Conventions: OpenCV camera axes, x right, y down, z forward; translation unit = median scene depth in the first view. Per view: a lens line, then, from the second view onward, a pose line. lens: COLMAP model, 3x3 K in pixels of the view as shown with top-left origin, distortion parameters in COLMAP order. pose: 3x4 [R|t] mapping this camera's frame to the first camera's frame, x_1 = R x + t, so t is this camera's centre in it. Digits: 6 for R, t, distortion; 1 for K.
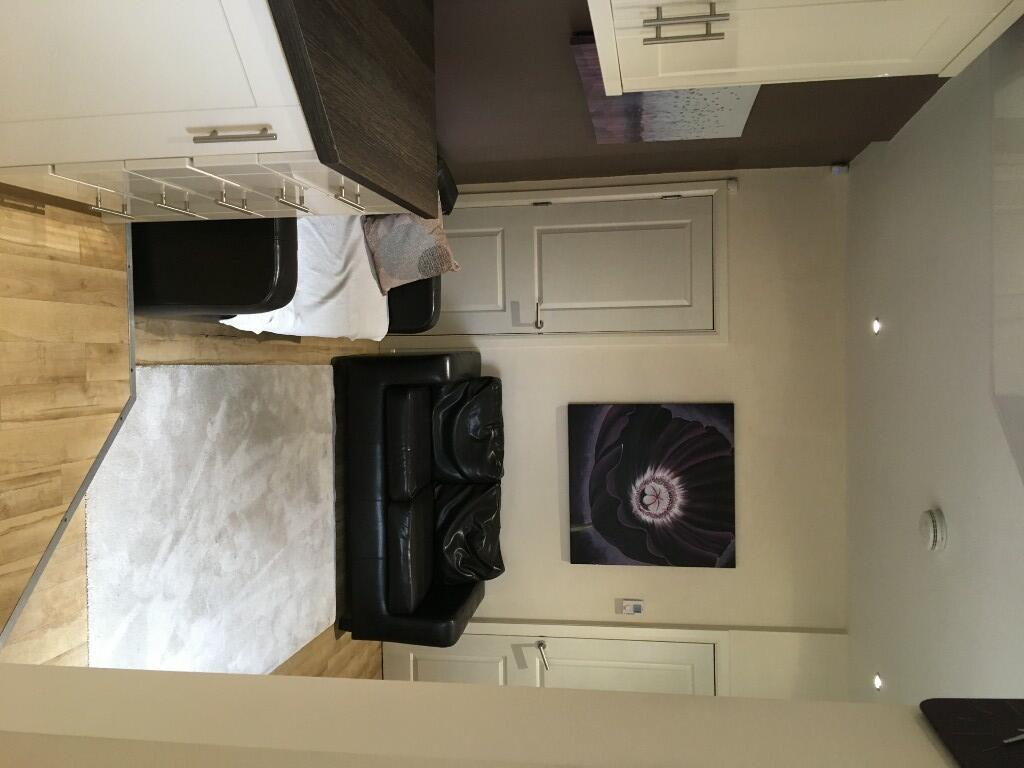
lens RADIAL K [[873.1, 0, 512.0], [0, 873.1, 382.4], [0, 0, 1]] dist [0.076549, -0.081129]
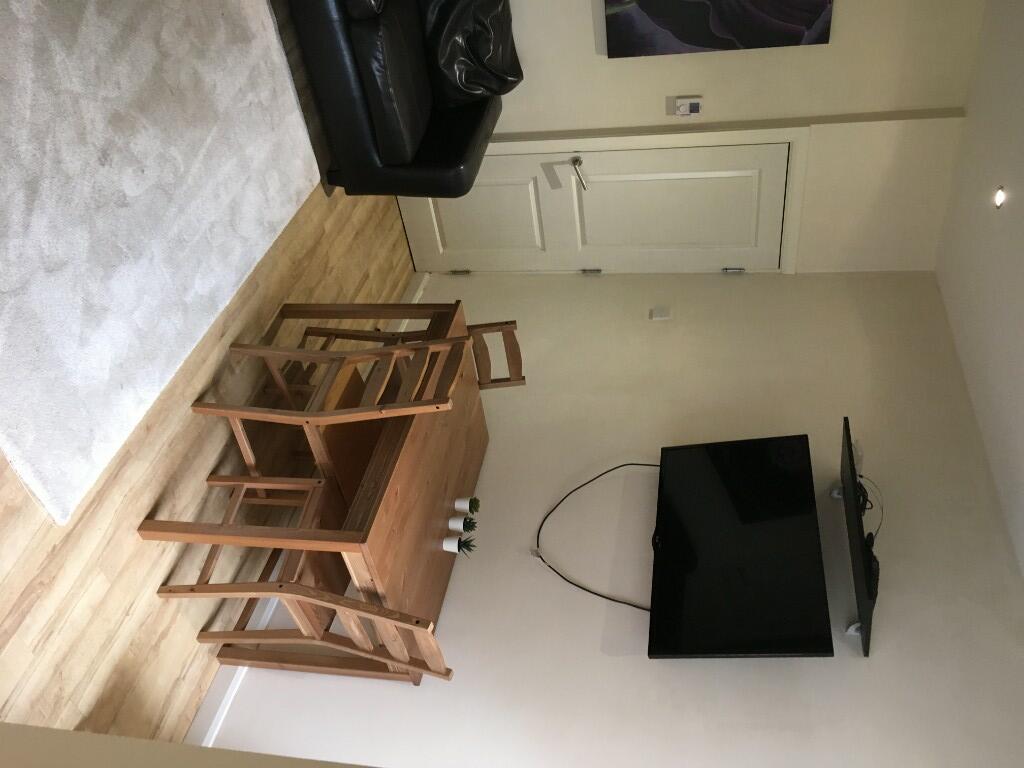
lens RADIAL K [[873.1, 0, 515.9], [0, 873.1, 383.6], [0, 0, 1]] dist [0.076549, -0.081129]
pose [[0.993551, -0.075752, -0.084372, 0.033953], [0.111882, 0.775841, 0.620929, -0.067434], [0.018423, -0.626364, 0.779313, 0.244425]]
